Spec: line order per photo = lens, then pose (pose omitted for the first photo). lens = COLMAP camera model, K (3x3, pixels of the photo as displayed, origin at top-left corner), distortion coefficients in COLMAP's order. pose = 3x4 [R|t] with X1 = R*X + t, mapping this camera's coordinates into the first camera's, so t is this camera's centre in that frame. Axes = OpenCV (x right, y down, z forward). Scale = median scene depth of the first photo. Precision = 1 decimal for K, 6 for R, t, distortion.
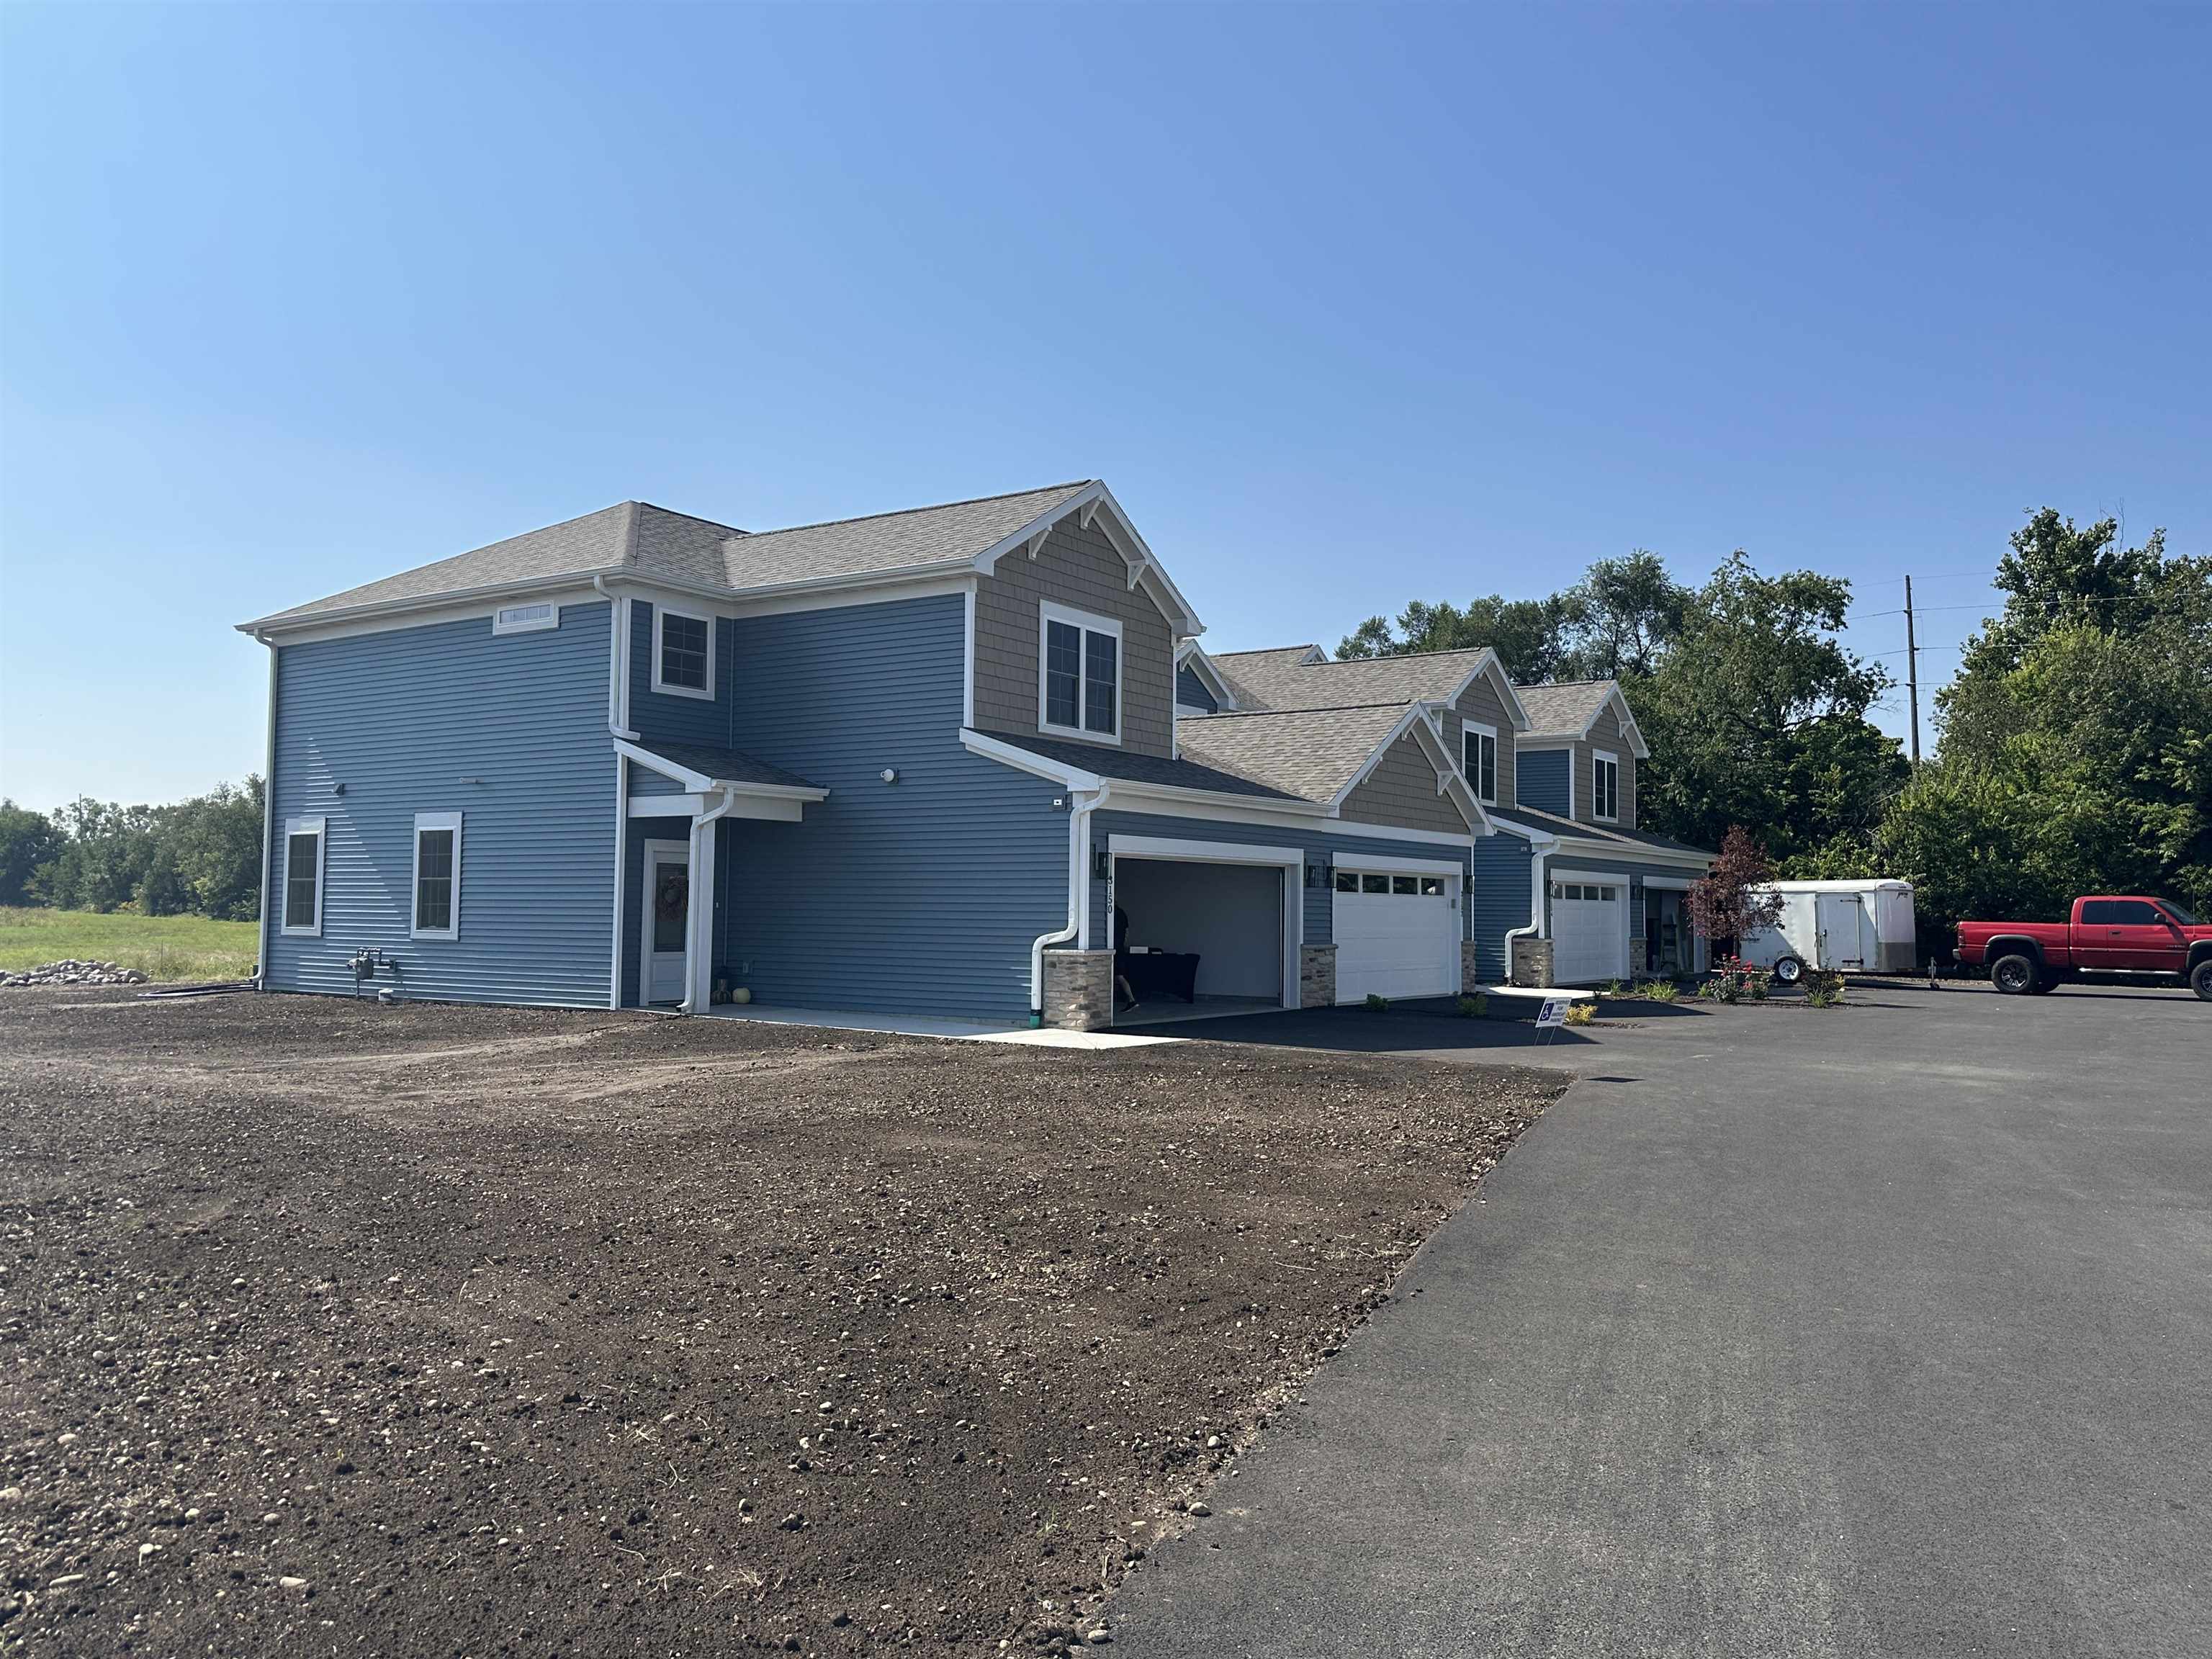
lens RADIAL K [[1672.4, 0, 1106.9], [0, 1672.4, 828.2], [0, 0, 1]] dist [0.001787, 0.001007]
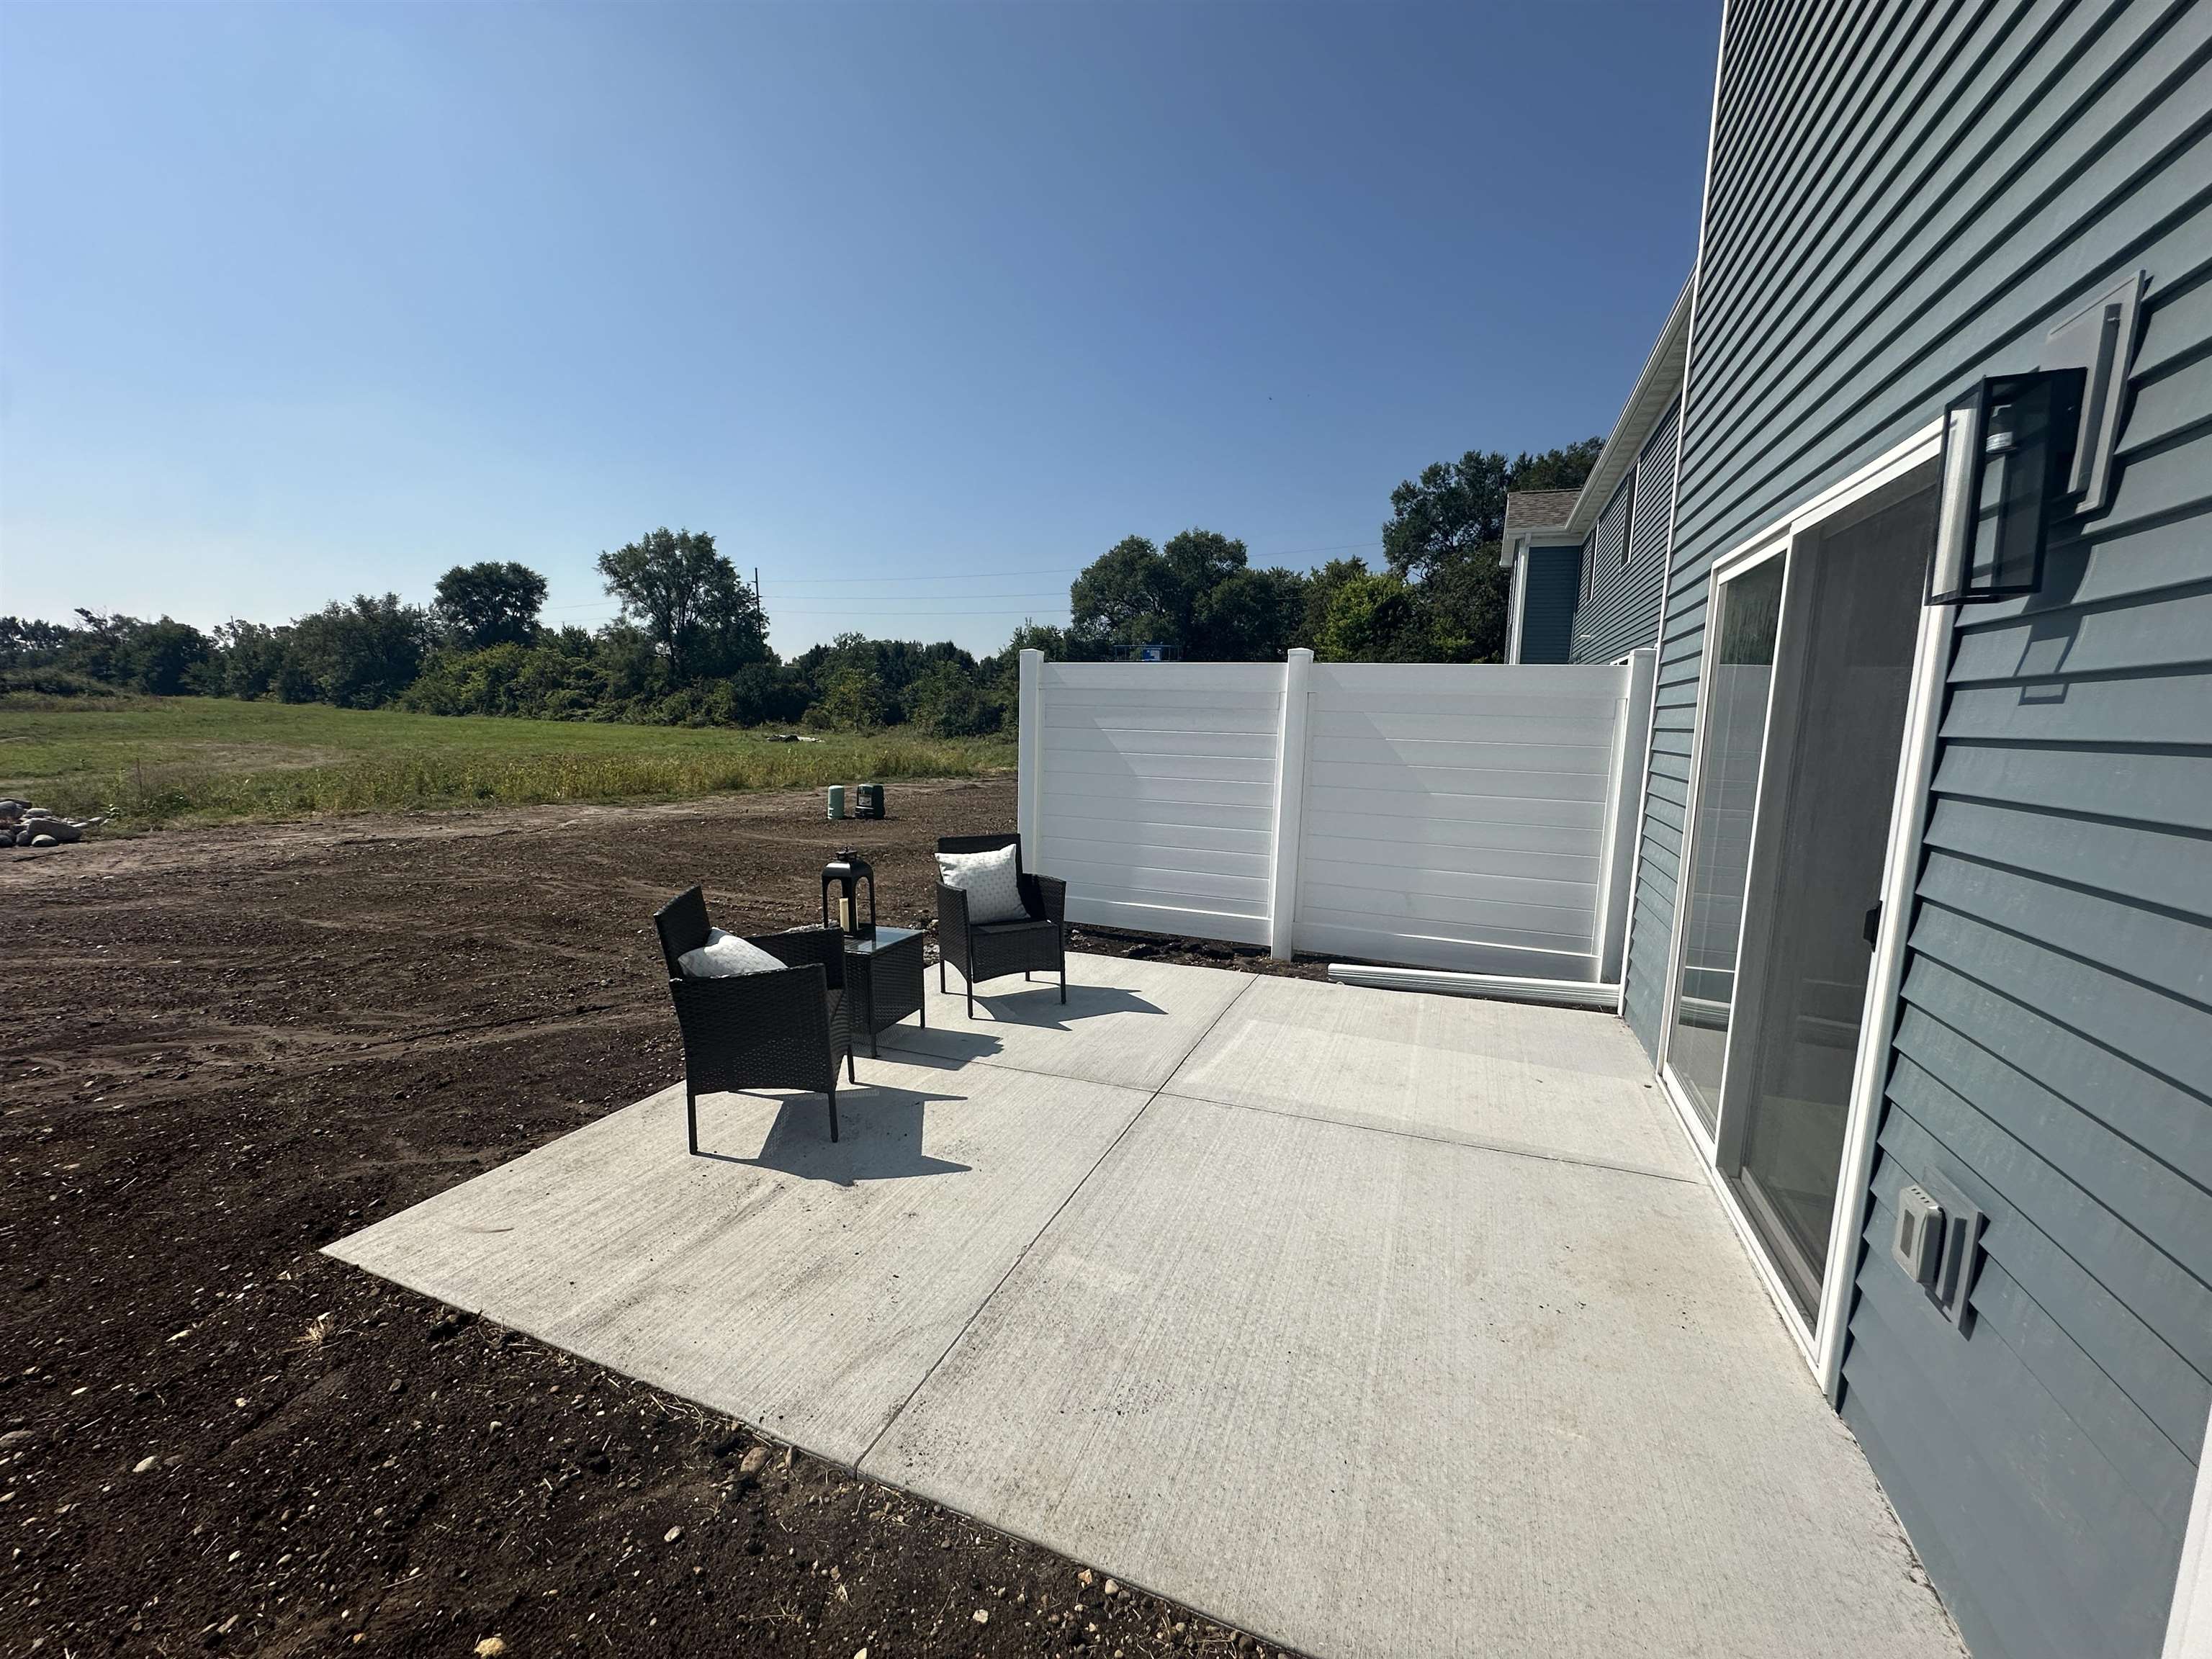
lens RADIAL K [[890.8, 0, 1095.8], [0, 890.8, 822.8], [0, 0, 1]] dist [-0.000173, -0.000024]
pose [[0.980377, -0.010057, 0.196875, -0.078198], [-0.024652, 0.984603, 0.173056, 0.006987], [-0.195585, -0.174513, 0.965035, 0.169200]]
